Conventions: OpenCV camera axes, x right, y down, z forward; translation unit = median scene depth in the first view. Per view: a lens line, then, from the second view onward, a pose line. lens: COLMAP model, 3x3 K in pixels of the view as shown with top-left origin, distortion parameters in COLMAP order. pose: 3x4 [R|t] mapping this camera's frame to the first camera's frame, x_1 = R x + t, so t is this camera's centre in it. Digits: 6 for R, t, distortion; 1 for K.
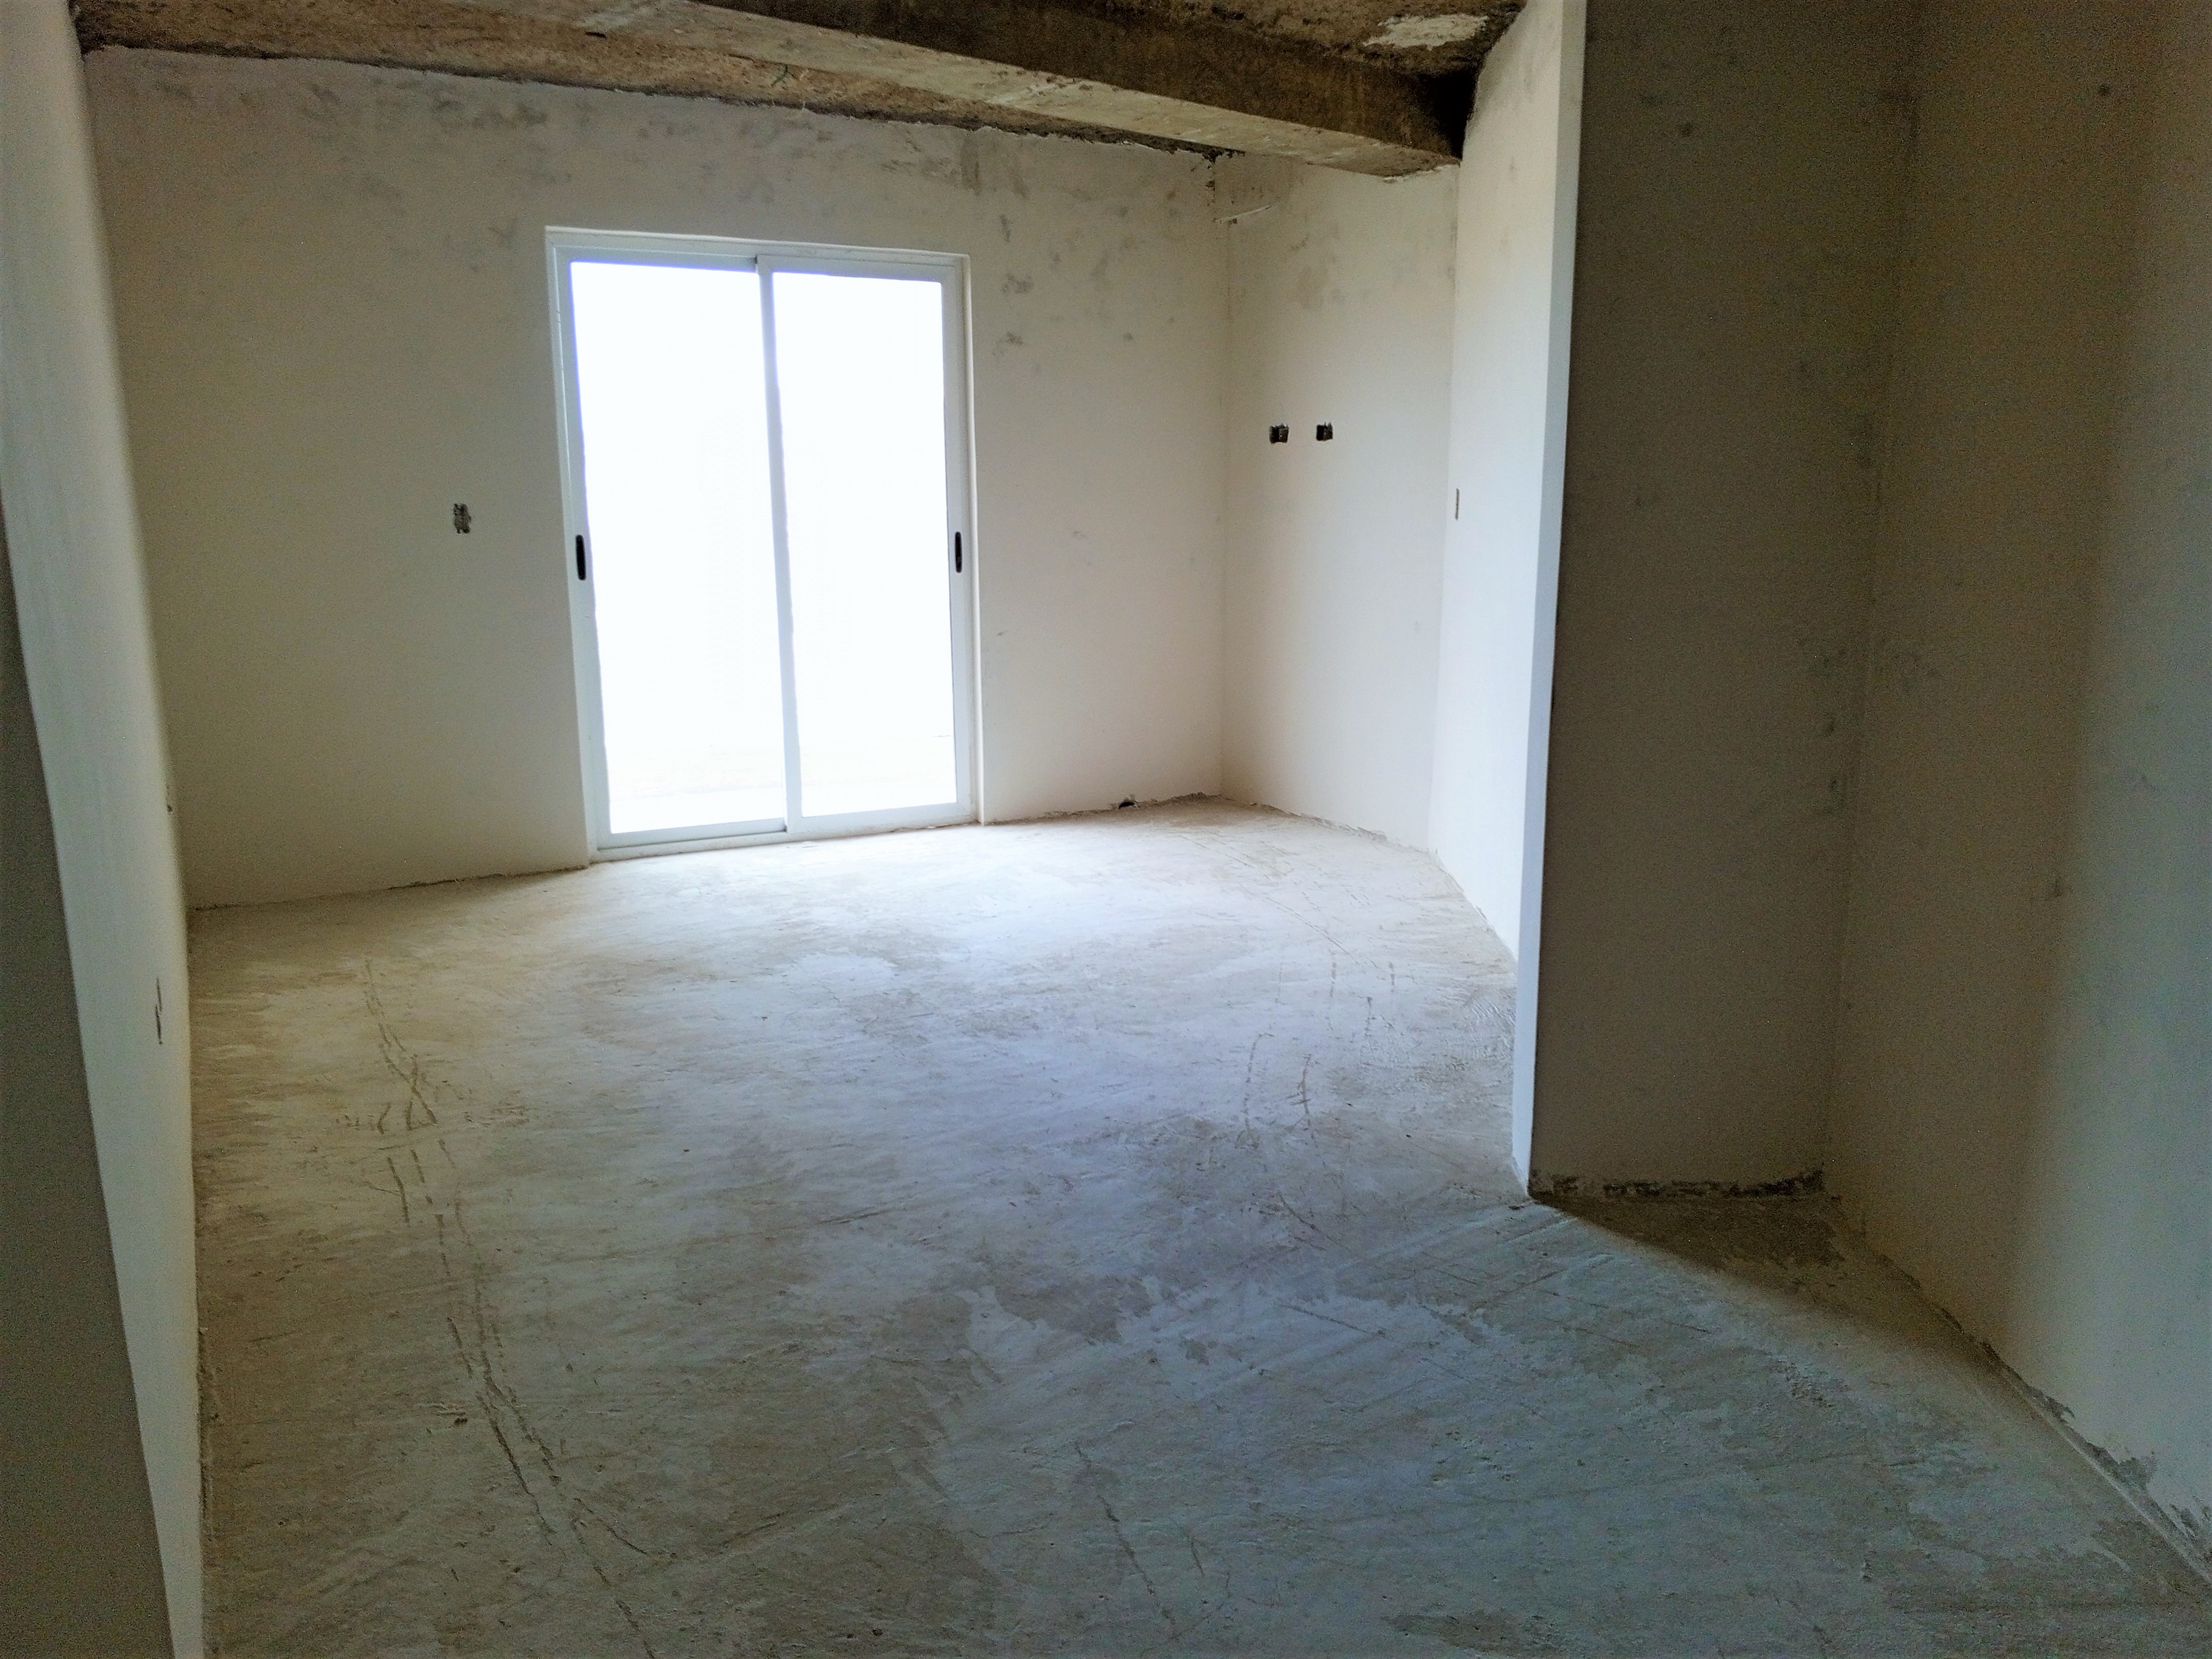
lens RADIAL K [[1622.7, 0, 1119.3], [0, 1622.7, 830.3], [0, 0, 1]] dist [0.069622, -0.121514]
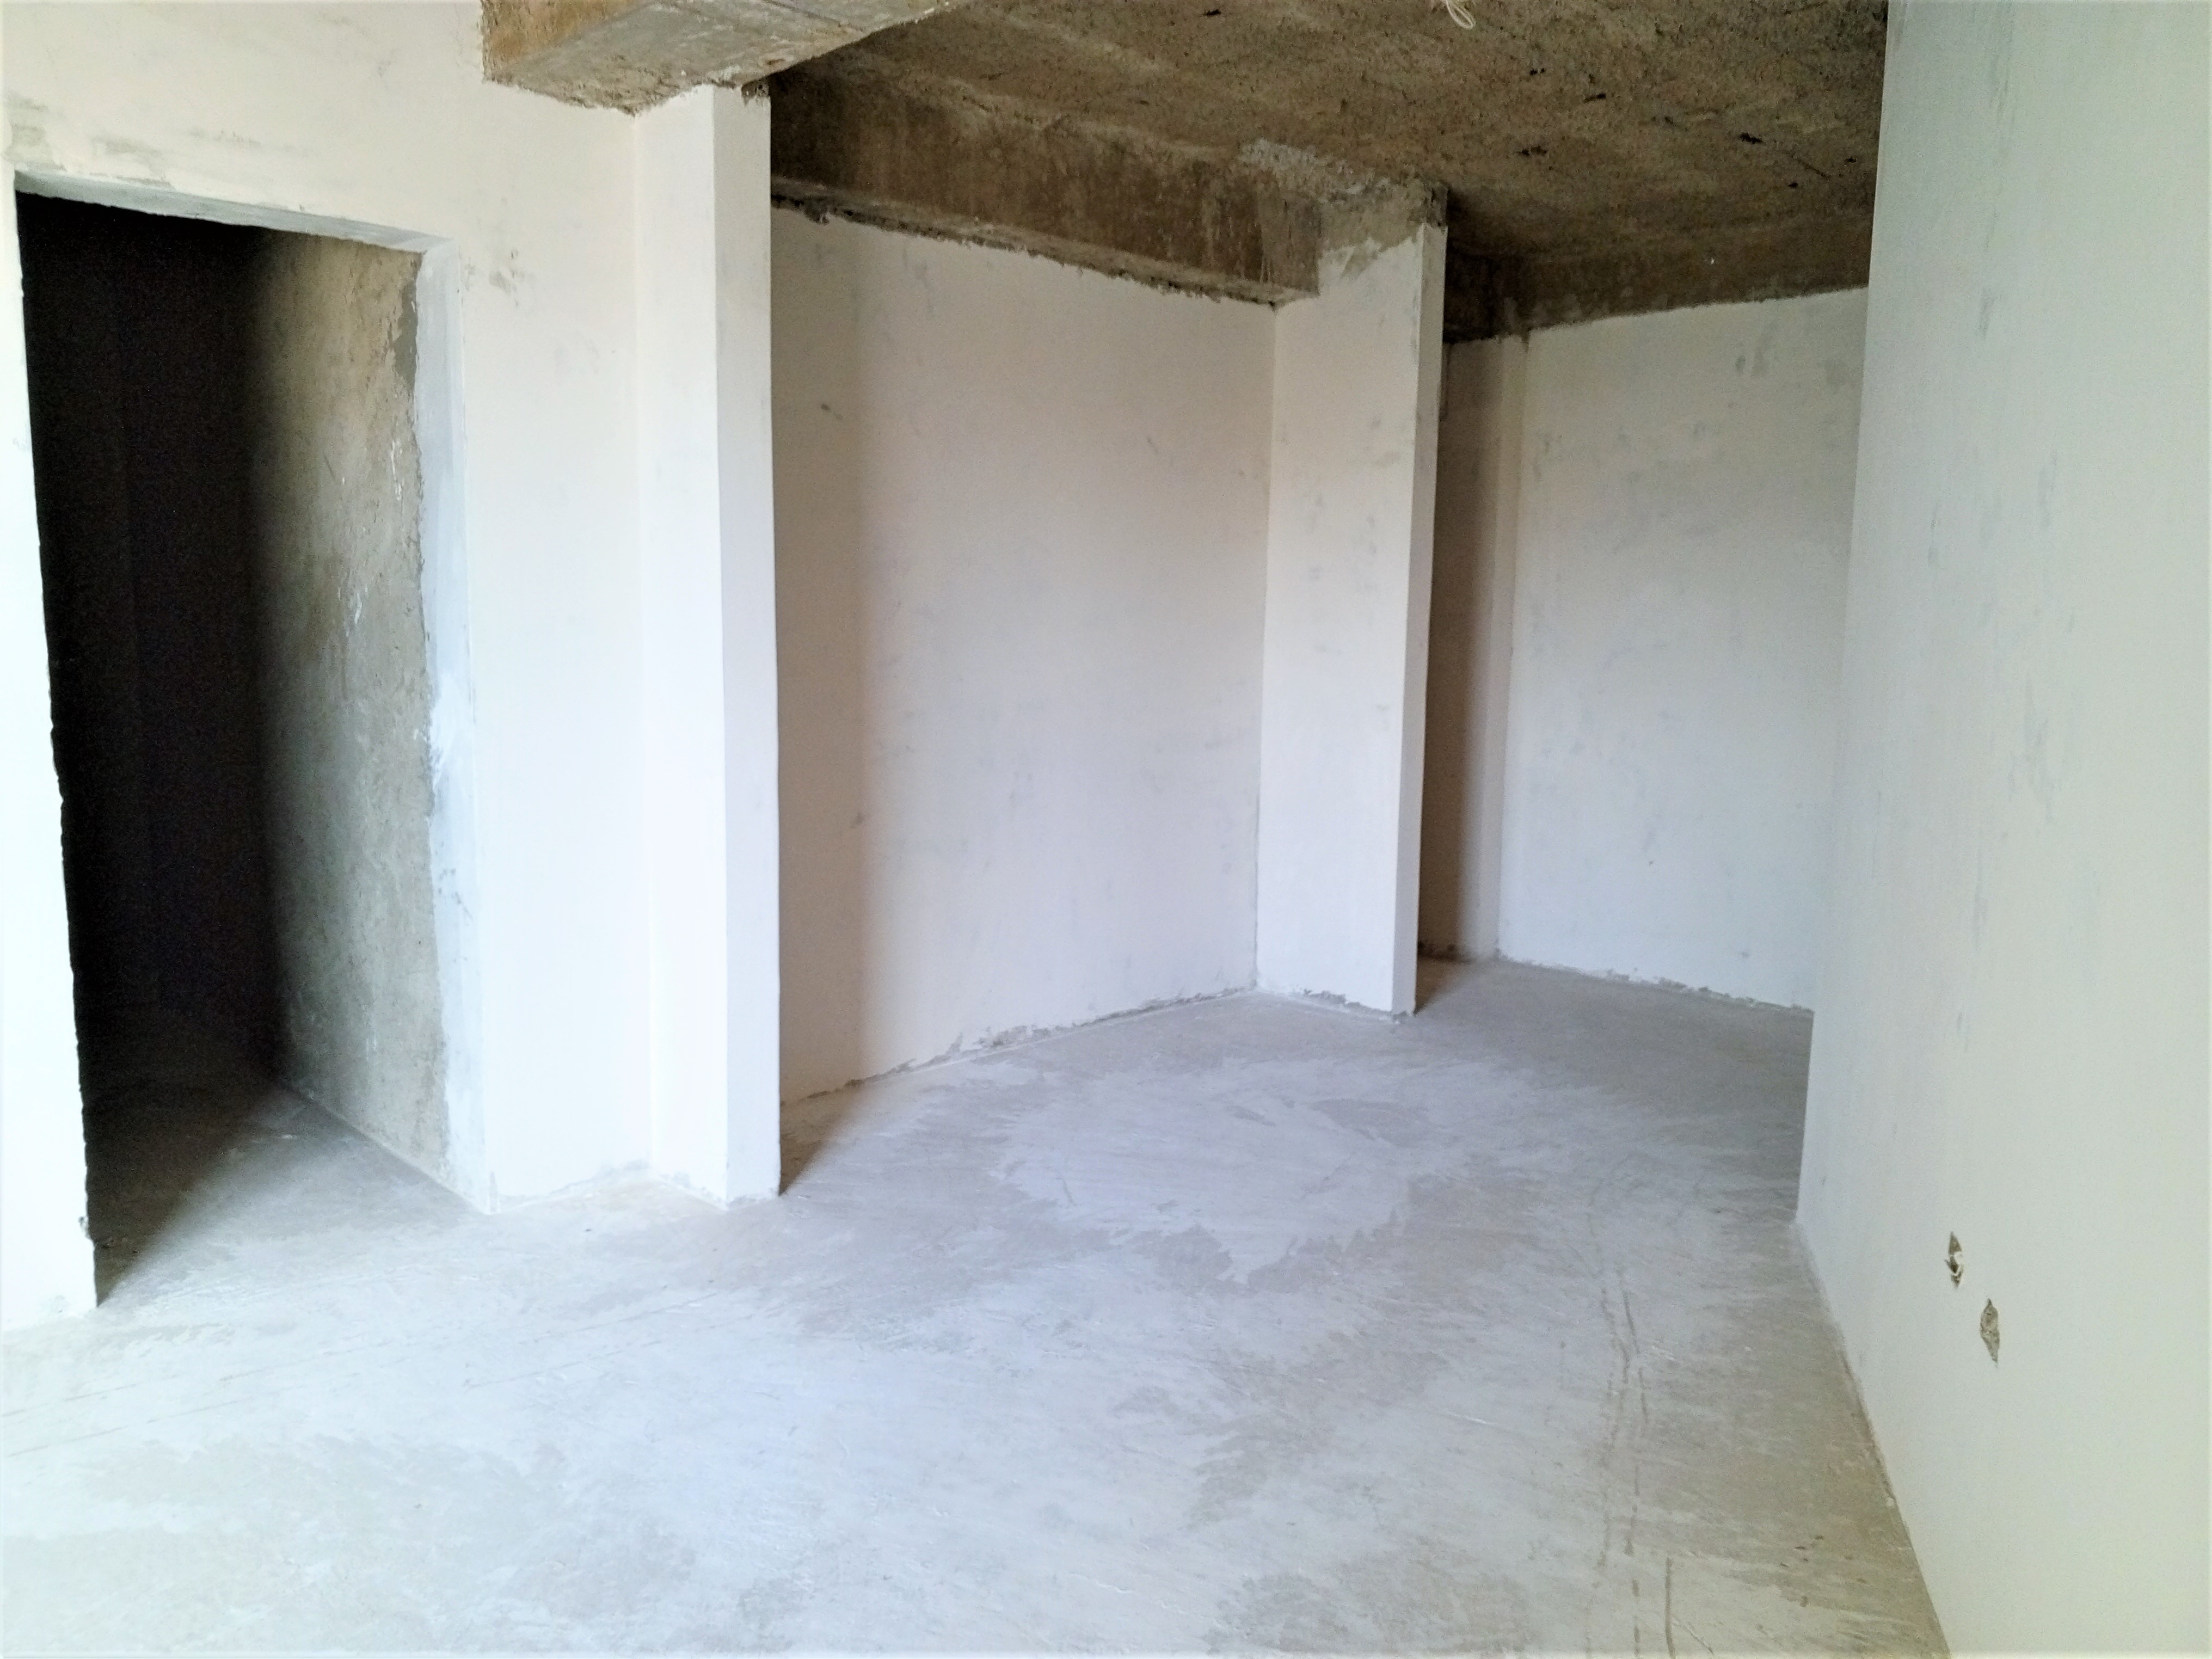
lens RADIAL K [[1622.7, 0, 1119.3], [0, 1622.7, 830.3], [0, 0, 1]] dist [0.069622, -0.121514]
pose [[-0.702591, -0.104150, 0.703930, -0.838162], [0.139027, 0.950077, 0.279331, -0.374622], [-0.697880, 0.294121, -0.653036, 1.745723]]
